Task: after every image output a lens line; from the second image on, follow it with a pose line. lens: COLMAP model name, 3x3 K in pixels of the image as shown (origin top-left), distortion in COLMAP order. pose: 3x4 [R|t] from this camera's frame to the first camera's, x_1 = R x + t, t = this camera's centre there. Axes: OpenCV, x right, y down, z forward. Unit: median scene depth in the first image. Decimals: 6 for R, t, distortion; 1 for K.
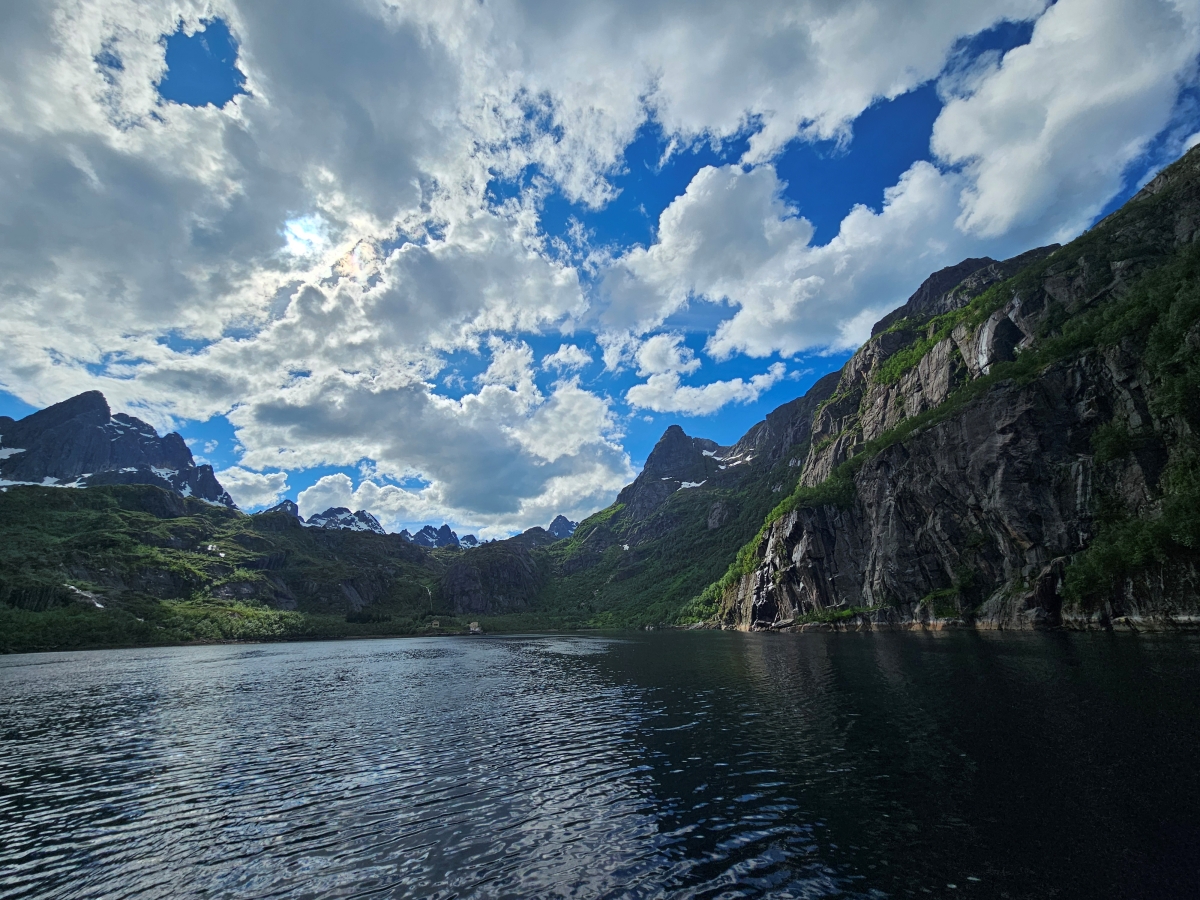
lens RADIAL K [[492.8, 0, 600.6], [0, 492.8, 444.6], [0, 0, 1]] dist [-0.002271, -0.000819]
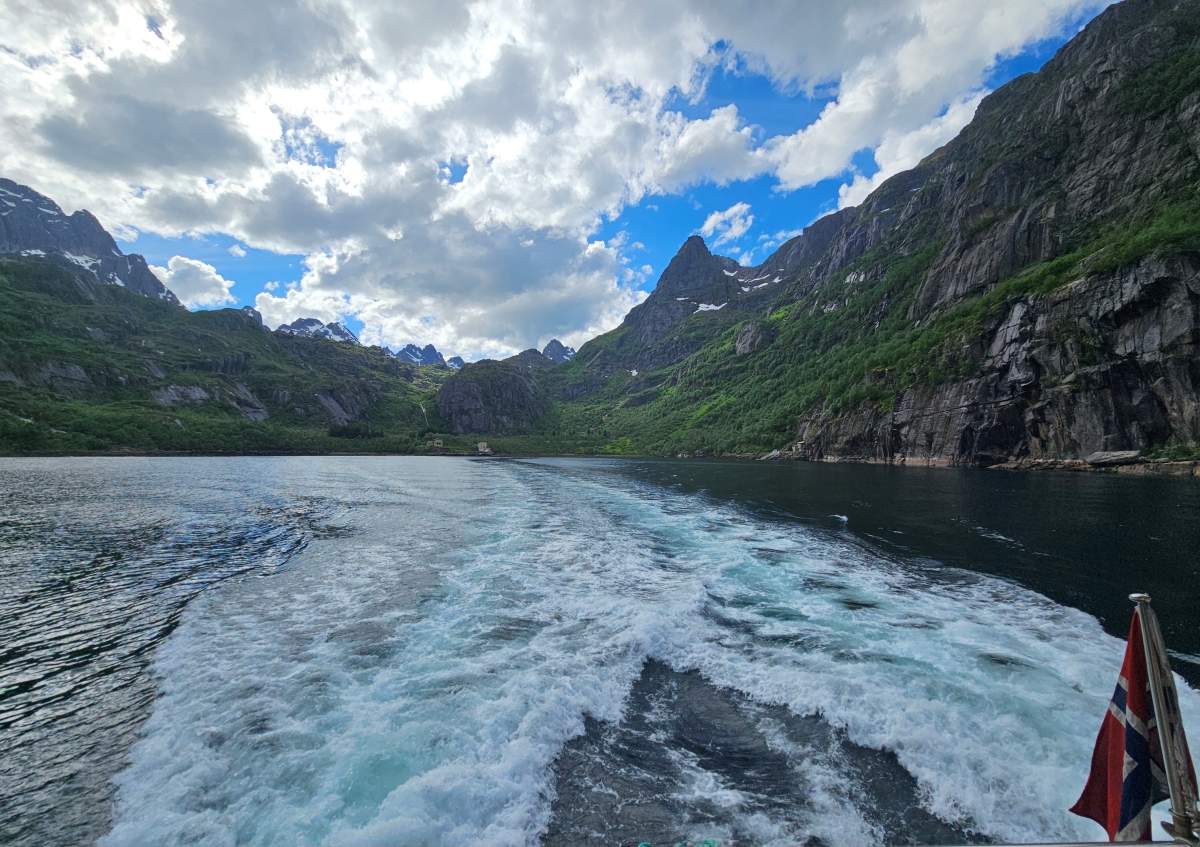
lens RADIAL K [[504.8, 0, 616.7], [0, 504.8, 452.2], [0, 0, 1]] dist [-0.000494, -0.000158]
pose [[0.997727, 0.036444, 0.056682, -0.029294], [-0.053755, 0.937684, 0.343306, 0.024748], [-0.040639, -0.345573, 0.937512, 0.063233]]
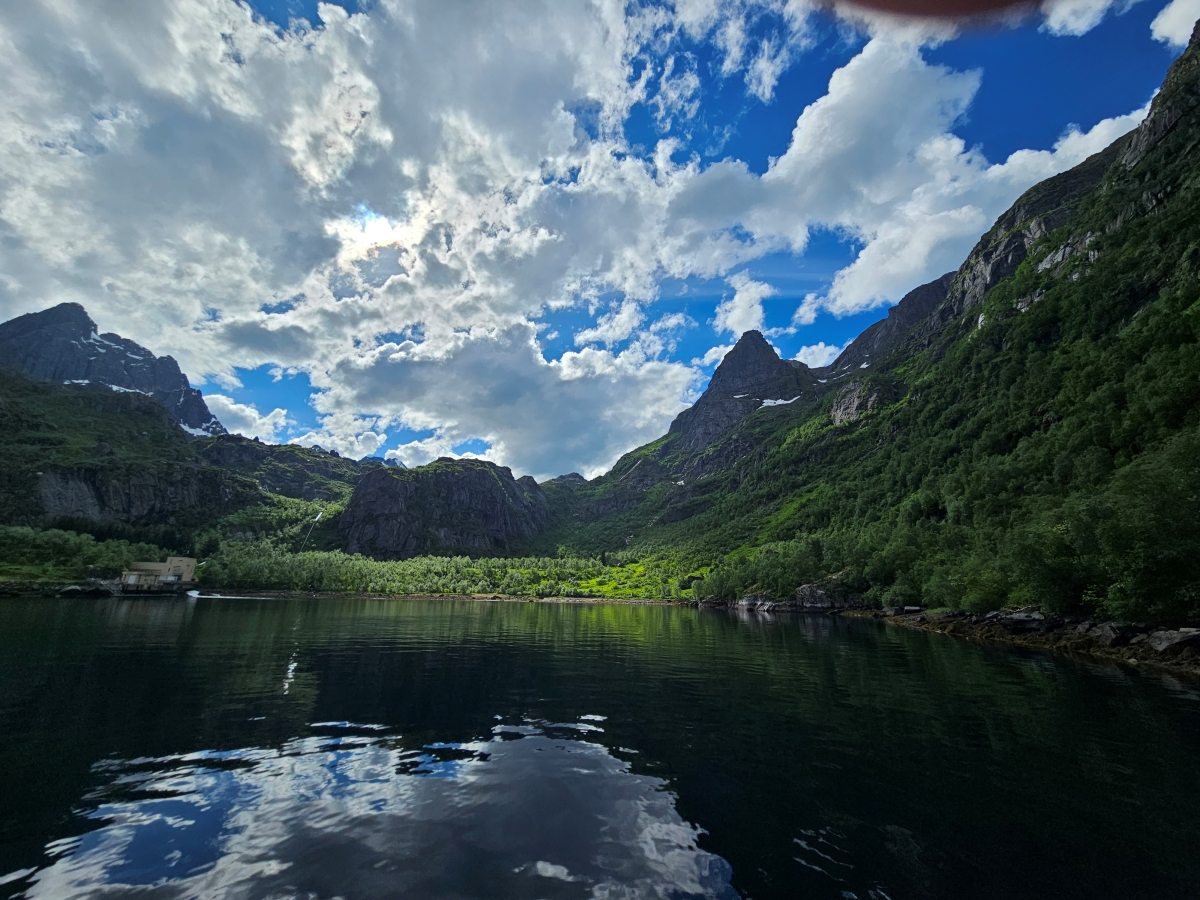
lens RADIAL K [[492.8, 0, 600.6], [0, 492.8, 444.6], [0, 0, 1]] dist [-0.002271, -0.000819]
pose [[0.992983, 0.015102, -0.117287, 0.019246], [-0.008144, 0.998190, 0.059584, 0.110820], [0.117975, -0.058211, 0.991309, 0.299468]]
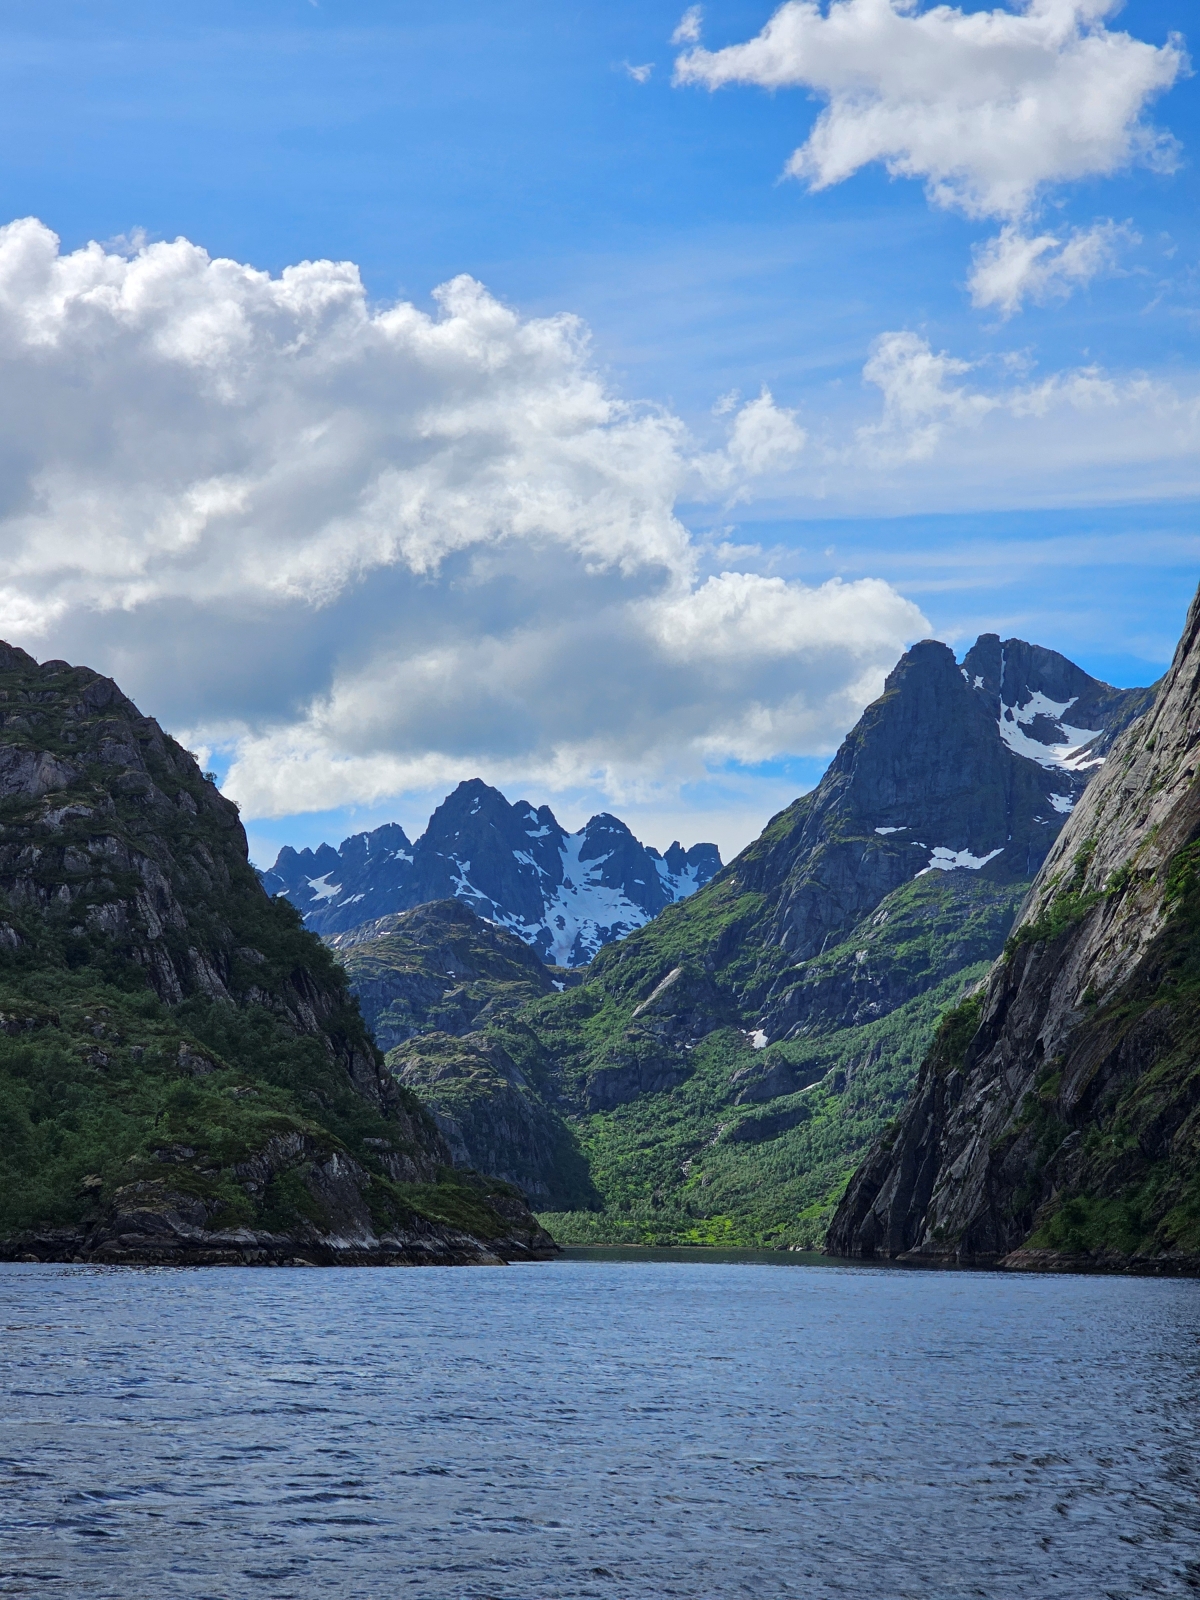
lens RADIAL K [[3106.4, 0, 597.7], [0, 3106.4, 756.2], [0, 0, 1]] dist [0.014876, 0.245385]
pose [[0.999005, 0.044338, 0.004907, -0.087509], [-0.044429, 0.979102, 0.198459, -0.442028], [0.003994, -0.198480, 0.980097, -1.198699]]
